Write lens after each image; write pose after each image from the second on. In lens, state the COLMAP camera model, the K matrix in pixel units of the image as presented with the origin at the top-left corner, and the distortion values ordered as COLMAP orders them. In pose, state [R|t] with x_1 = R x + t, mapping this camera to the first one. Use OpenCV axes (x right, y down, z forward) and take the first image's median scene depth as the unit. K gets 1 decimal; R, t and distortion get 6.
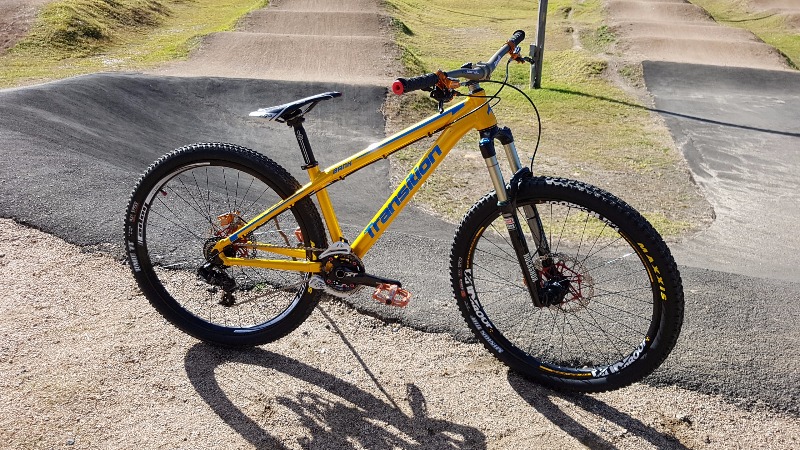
lens RADIAL K [[637.1, 0, 400.0], [0, 637.1, 225.0], [0, 0, 1]] dist [-0.002733, -0.014995]
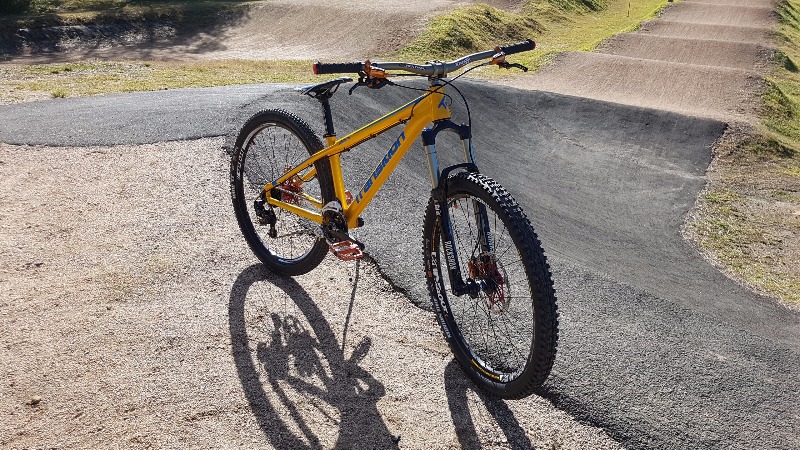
lens RADIAL K [[637.1, 0, 400.0], [0, 637.1, 225.0], [0, 0, 1]] dist [-0.002733, -0.014995]
pose [[0.827345, 0.214000, -0.519330, 0.570081], [-0.230250, 0.972539, 0.033942, 0.000879], [0.512332, 0.091494, 0.853900, 0.033330]]
